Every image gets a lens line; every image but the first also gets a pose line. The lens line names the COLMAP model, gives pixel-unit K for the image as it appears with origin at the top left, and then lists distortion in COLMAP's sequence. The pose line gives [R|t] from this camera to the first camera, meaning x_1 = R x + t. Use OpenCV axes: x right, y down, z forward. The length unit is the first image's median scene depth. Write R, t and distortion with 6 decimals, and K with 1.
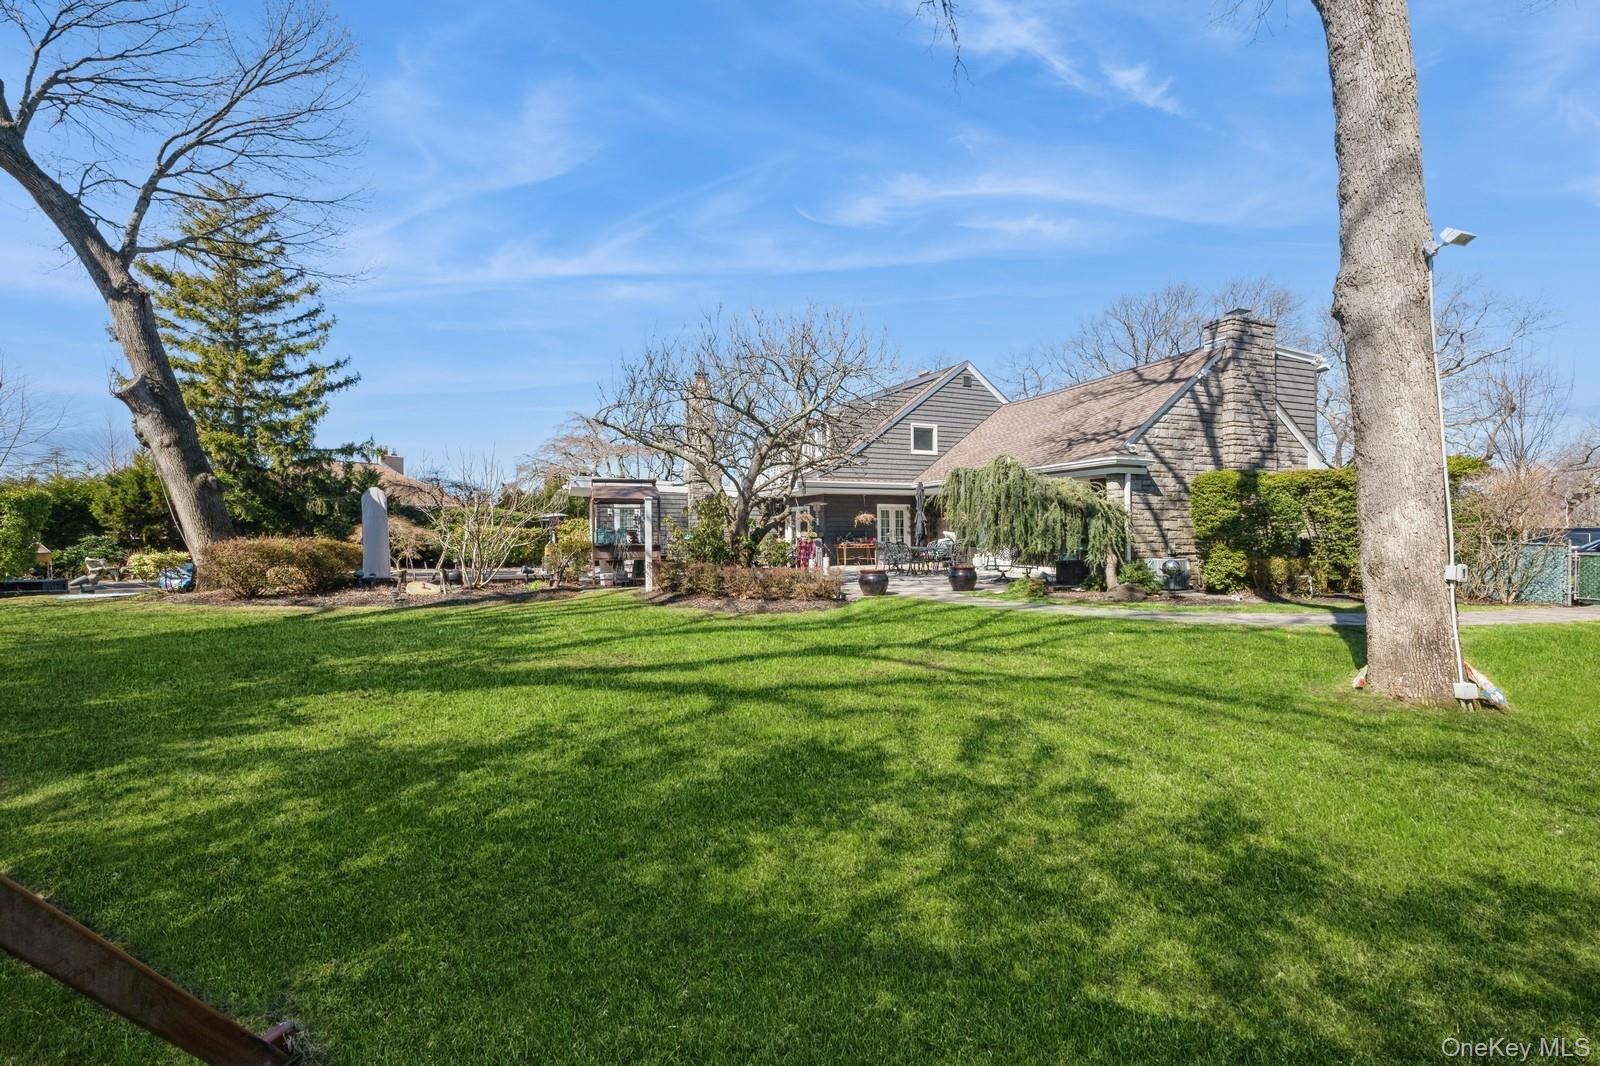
lens RADIAL K [[637.8, 0, 792.1], [0, 637.8, 532.9], [0, 0, 1]] dist [-0.000587, 0.000410]
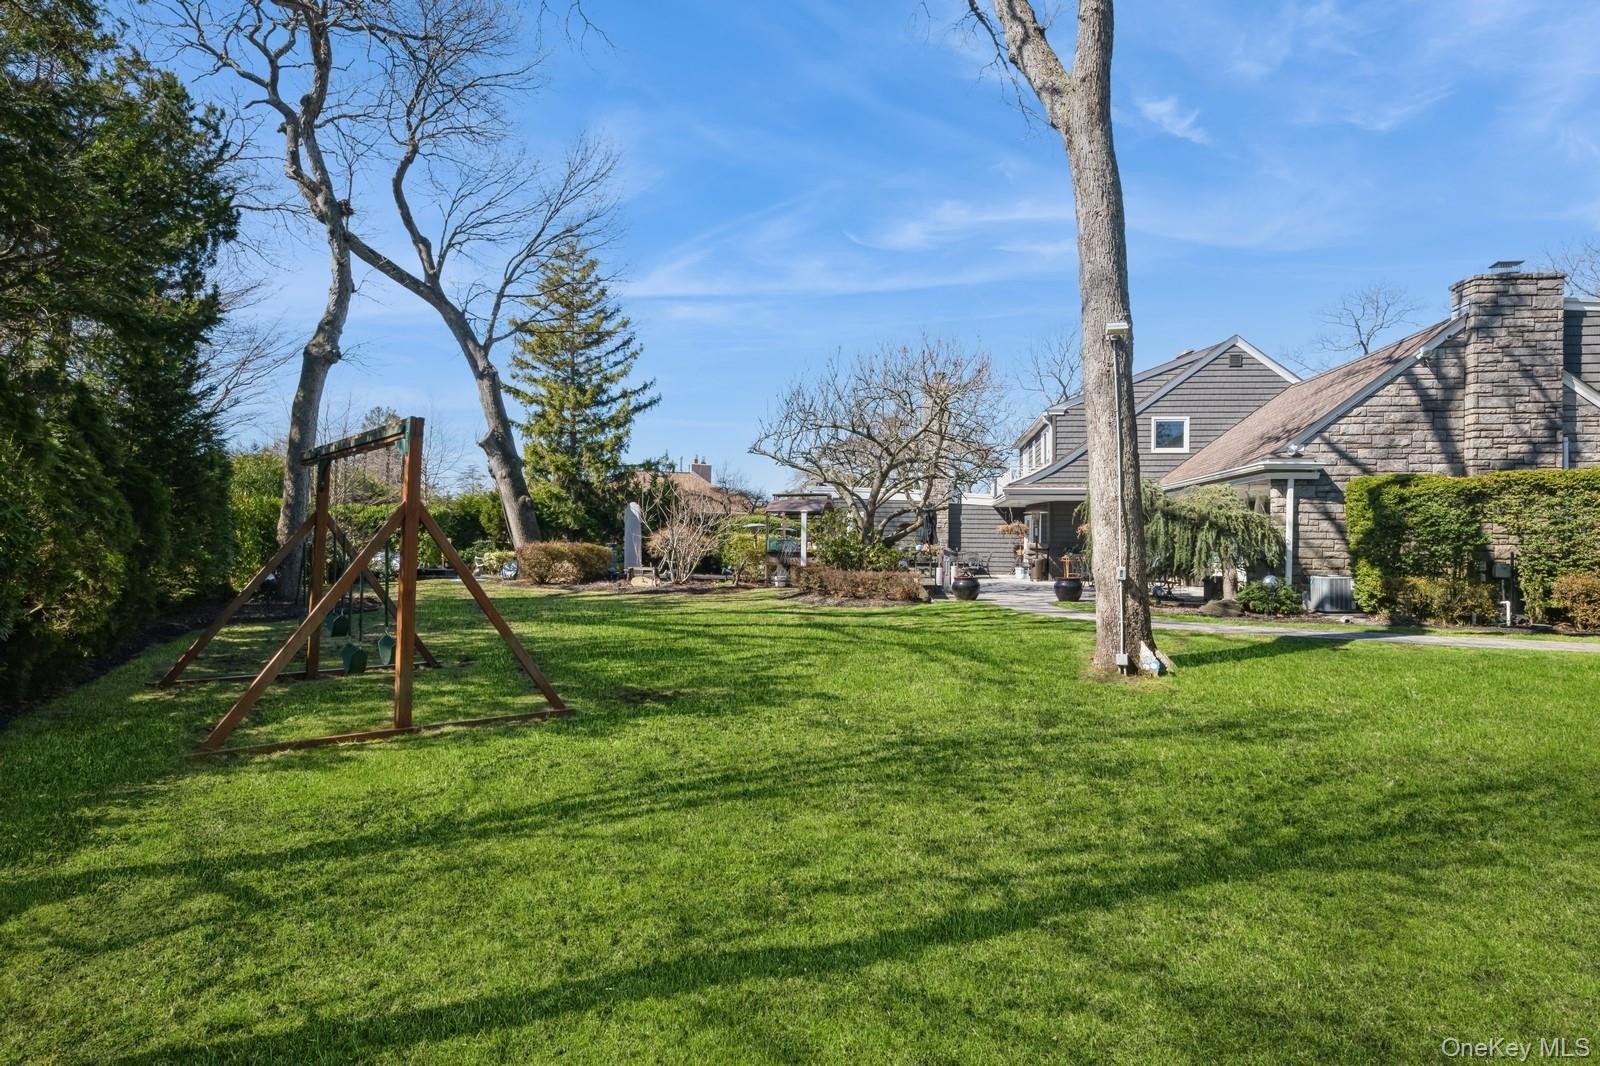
lens RADIAL K [[839.5, 0, 805.3], [0, 839.5, 531.7], [0, 0, 1]] dist [0.003874, -0.000716]
pose [[0.885042, 0.004372, -0.465491, 0.437466], [-0.011473, 0.999857, -0.012422, 0.001569], [0.465370, 0.016335, 0.884966, -0.311161]]
